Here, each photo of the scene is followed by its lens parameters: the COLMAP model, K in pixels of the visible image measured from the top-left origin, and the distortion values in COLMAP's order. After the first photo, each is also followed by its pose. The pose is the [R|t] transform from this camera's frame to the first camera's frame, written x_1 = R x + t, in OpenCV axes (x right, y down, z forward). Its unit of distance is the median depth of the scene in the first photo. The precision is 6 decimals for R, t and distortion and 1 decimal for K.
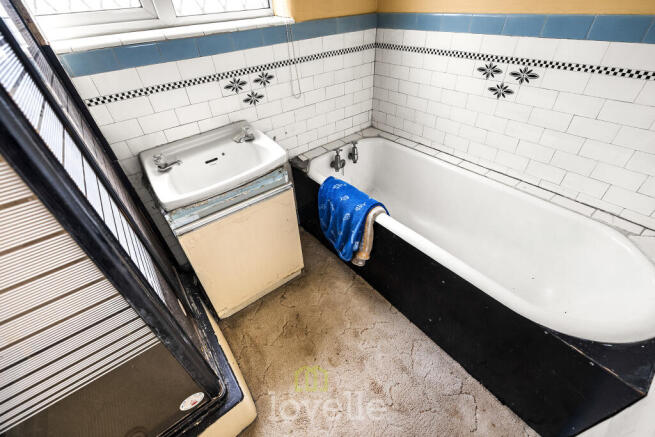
lens RADIAL K [[283.4, 0, 327.1], [0, 283.4, 211.8], [0, 0, 1]] dist [0.000598, -0.000049]
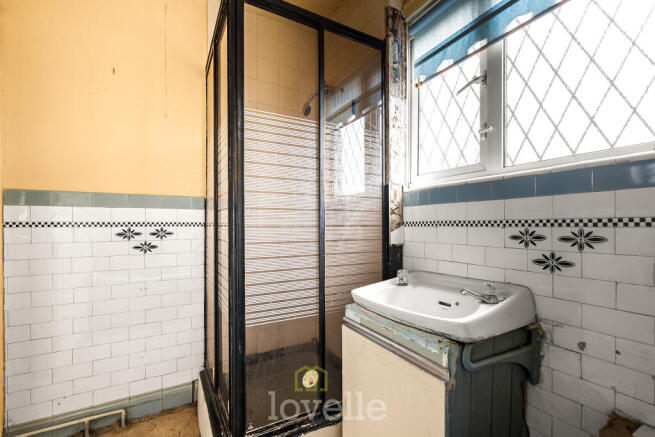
lens RADIAL K [[283.4, 0, 327.1], [0, 283.4, 211.8], [0, 0, 1]] dist [0.000598, -0.000049]
pose [[-0.133535, 0.002274, -0.991041, 0.455645], [-0.616151, 0.783048, 0.084819, -0.246690], [0.776226, 0.621957, -0.103163, 0.639645]]
